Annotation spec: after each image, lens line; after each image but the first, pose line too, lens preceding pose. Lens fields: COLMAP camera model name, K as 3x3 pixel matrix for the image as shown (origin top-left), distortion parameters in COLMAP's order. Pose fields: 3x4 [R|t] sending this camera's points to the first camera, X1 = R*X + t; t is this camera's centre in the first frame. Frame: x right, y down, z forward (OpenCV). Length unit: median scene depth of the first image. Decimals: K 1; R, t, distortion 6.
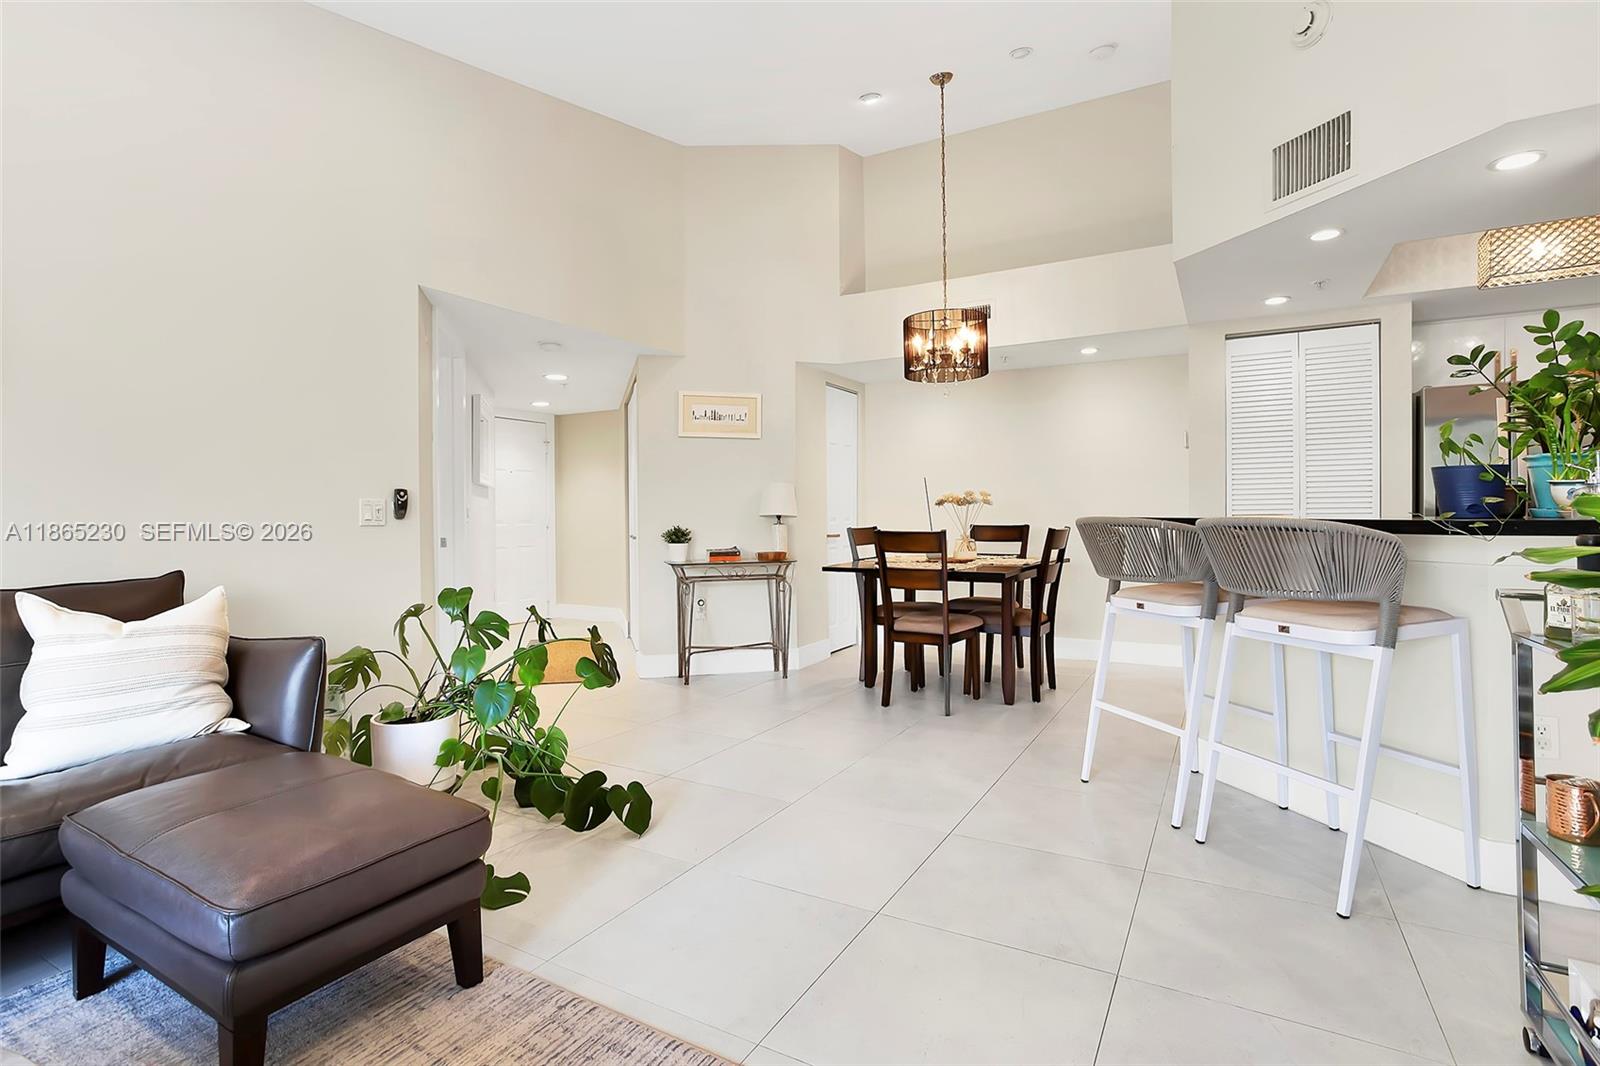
lens RADIAL K [[820.6, 0, 795.6], [0, 820.6, 515.5], [0, 0, 1]] dist [-0.069830, 0.000140]
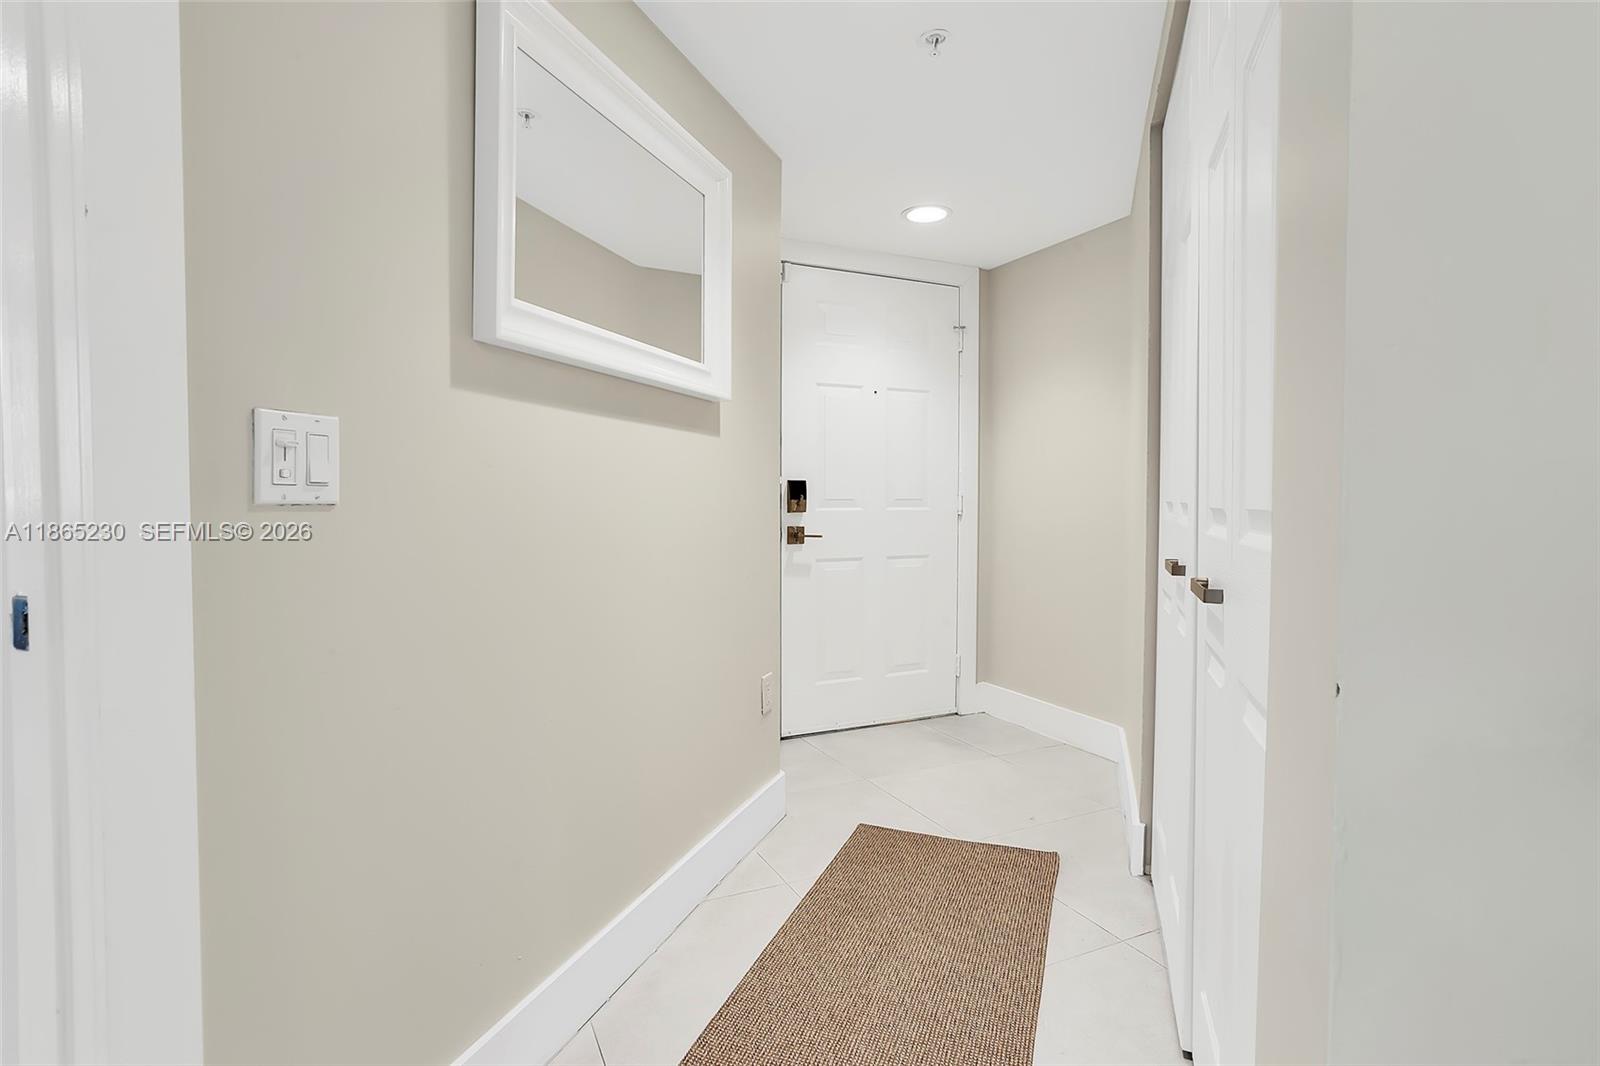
lens RADIAL K [[820.6, 0, 795.6], [0, 820.6, 515.5], [0, 0, 1]] dist [-0.069830, 0.000140]
pose [[0.831531, 0.021143, -0.555076, -0.187509], [-0.006047, 0.999561, 0.029014, 0.002689], [0.555445, -0.020770, 0.831294, 0.837047]]
